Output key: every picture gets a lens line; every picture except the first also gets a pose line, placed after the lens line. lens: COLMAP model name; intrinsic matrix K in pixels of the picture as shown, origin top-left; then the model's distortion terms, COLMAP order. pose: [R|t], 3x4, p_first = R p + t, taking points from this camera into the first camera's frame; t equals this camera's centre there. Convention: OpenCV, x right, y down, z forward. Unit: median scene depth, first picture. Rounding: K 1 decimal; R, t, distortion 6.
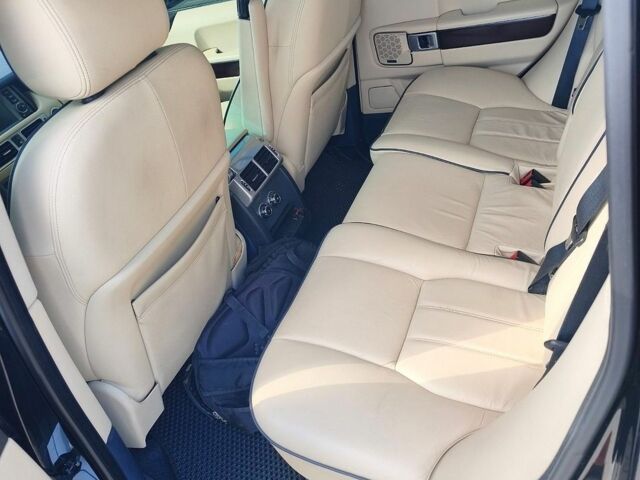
lens RADIAL K [[562.2, 0, 320.0], [0, 562.2, 240.0], [0, 0, 1]] dist [0.004809, -0.009657]
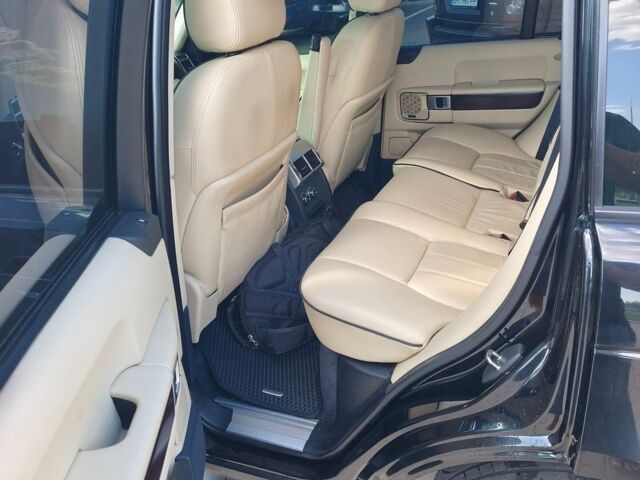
lens RADIAL K [[562.2, 0, 320.0], [0, 562.2, 240.0], [0, 0, 1]] dist [0.004809, -0.009657]
pose [[0.989520, 0.143240, 0.018243, -0.078610], [-0.137809, 0.974530, -0.176920, 0.269569], [-0.043121, 0.172552, 0.984056, -0.232399]]
